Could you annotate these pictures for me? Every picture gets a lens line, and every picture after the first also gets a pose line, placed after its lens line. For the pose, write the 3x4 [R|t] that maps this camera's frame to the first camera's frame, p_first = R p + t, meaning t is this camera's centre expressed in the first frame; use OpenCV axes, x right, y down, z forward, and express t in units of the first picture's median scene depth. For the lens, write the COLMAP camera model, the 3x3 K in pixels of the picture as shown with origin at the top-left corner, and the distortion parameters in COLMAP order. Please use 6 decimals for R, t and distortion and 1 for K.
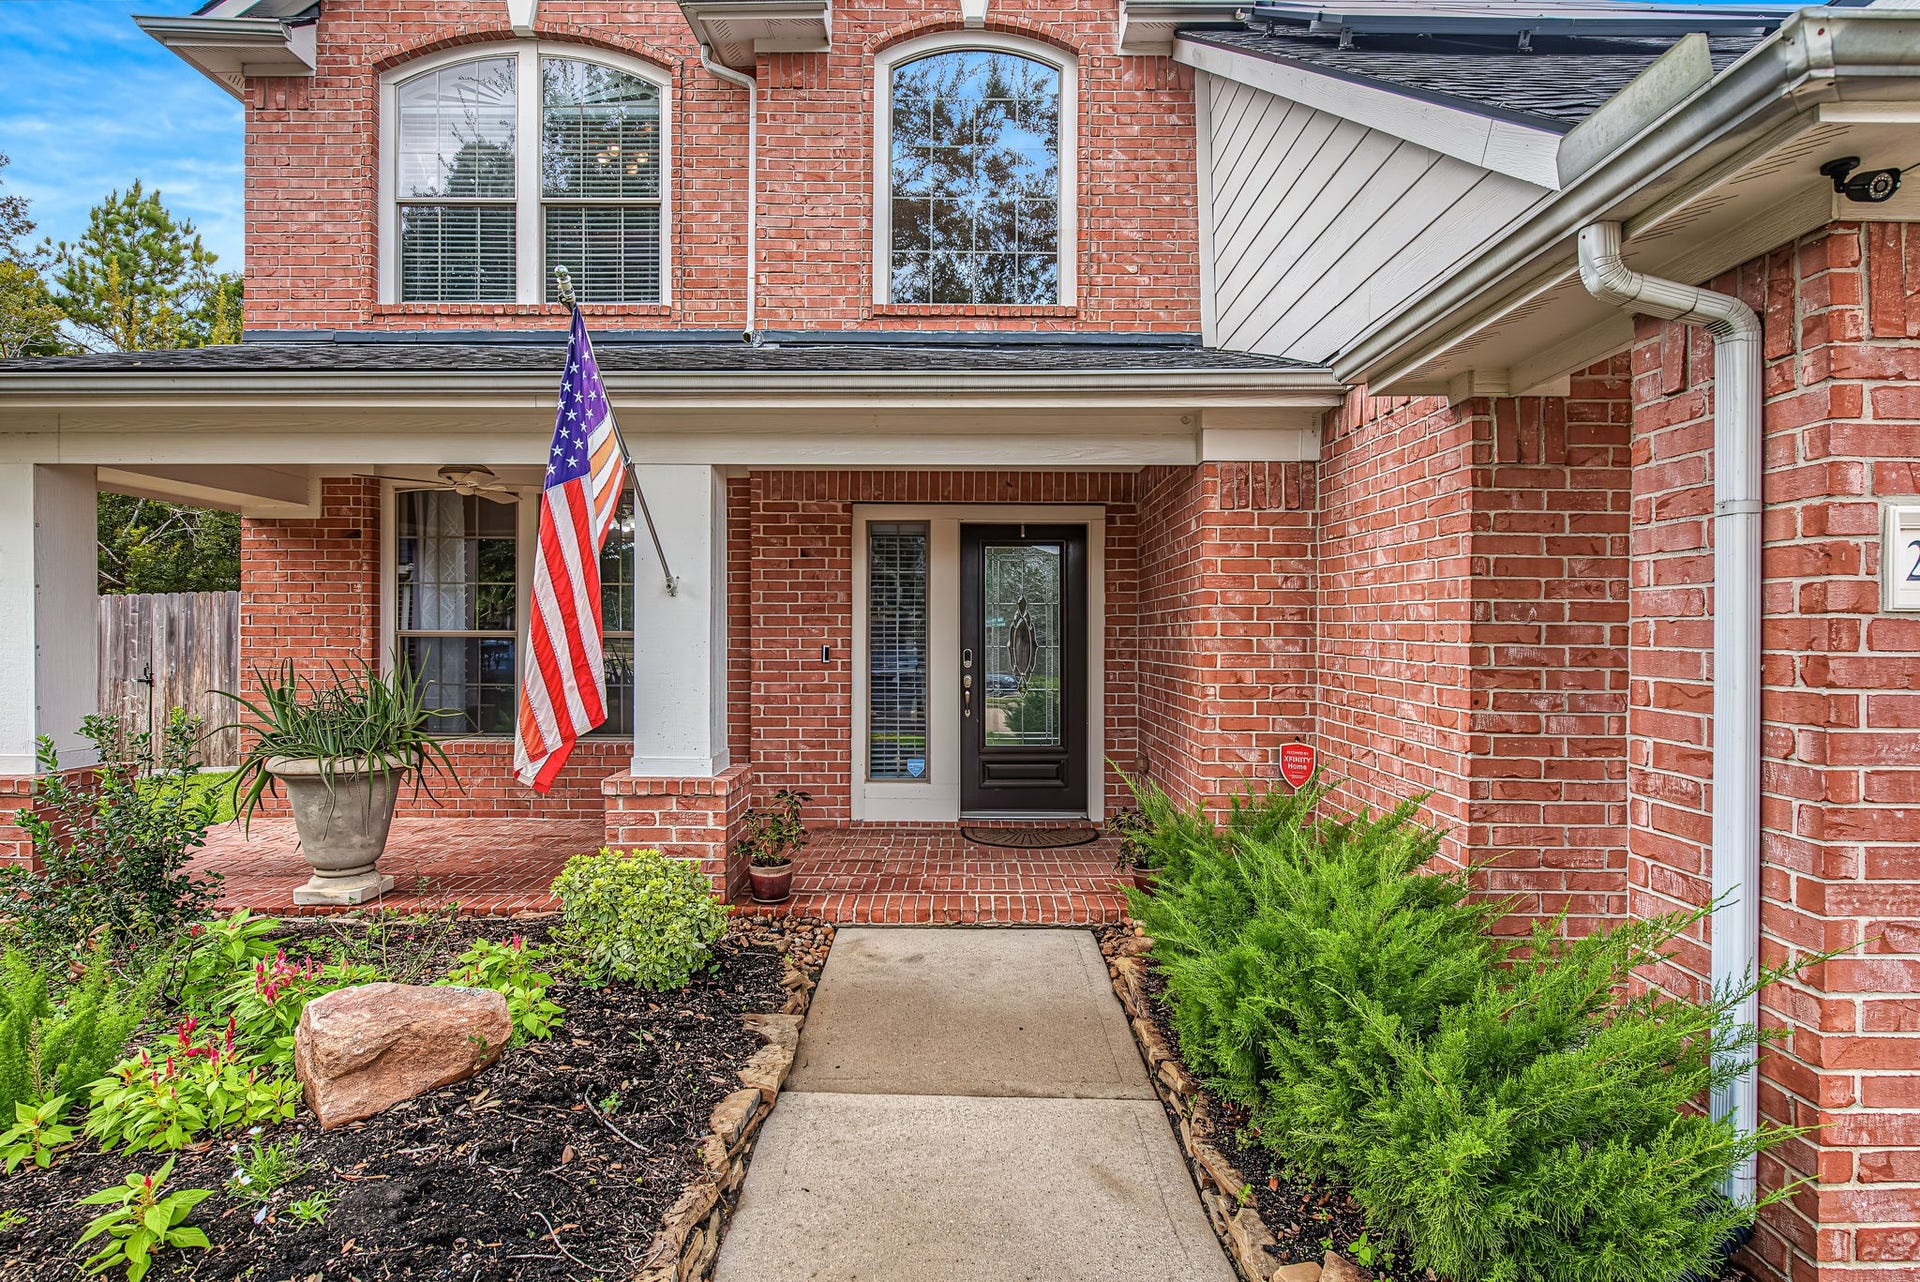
lens RADIAL K [[969.2, 0, 963.1], [0, 969.2, 628.5], [0, 0, 1]] dist [0.002519, -0.000383]
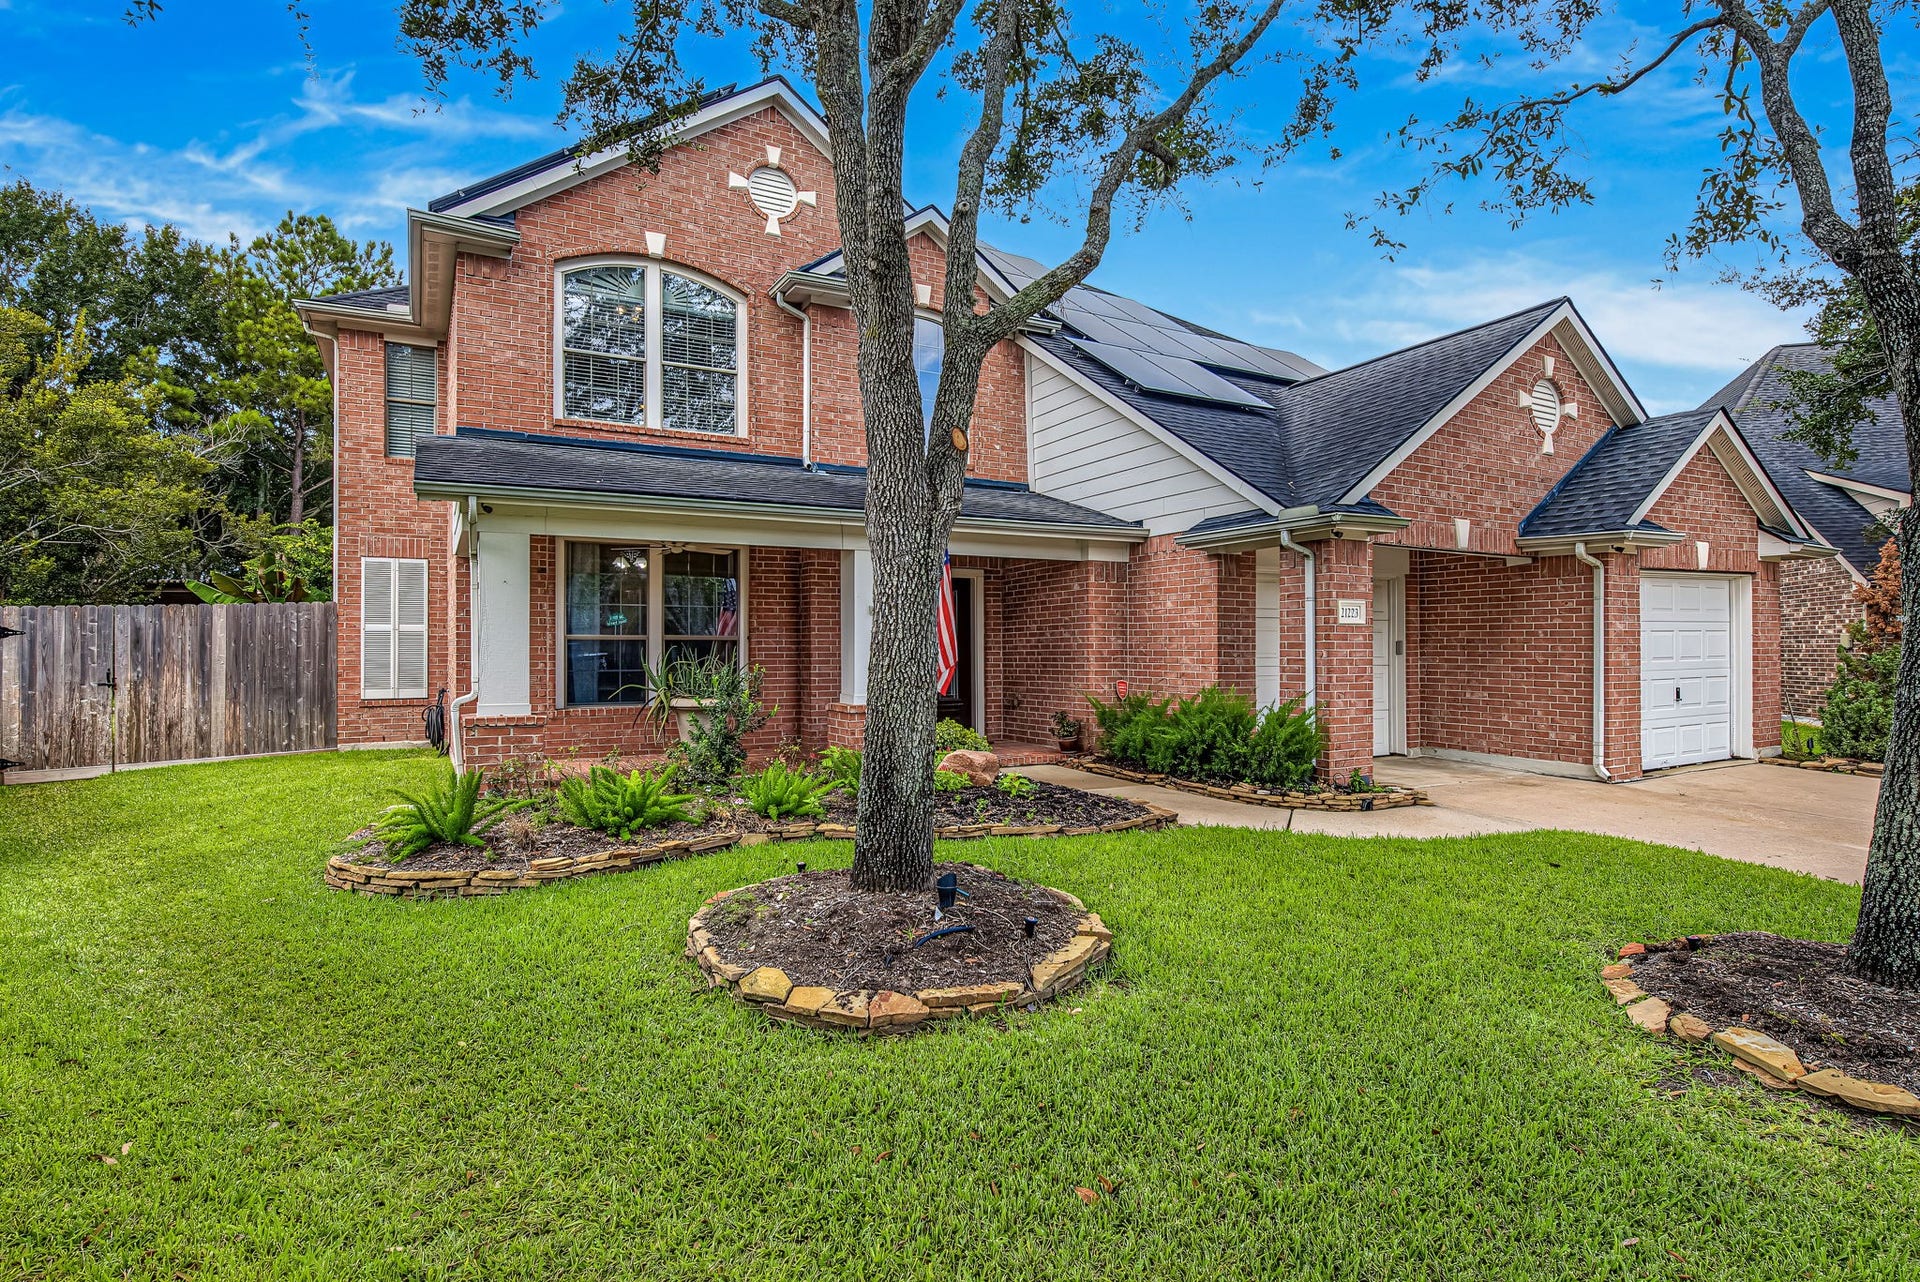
lens RADIAL K [[875.9, 0, 958.6], [0, 875.9, 638.4], [0, 0, 1]] dist [0.000057, -0.000003]
pose [[0.888448, -0.000190, 0.458977, -0.691129], [0.004041, 0.999964, -0.007409, 0.020337], [-0.458959, 0.008437, 0.888417, -0.503159]]
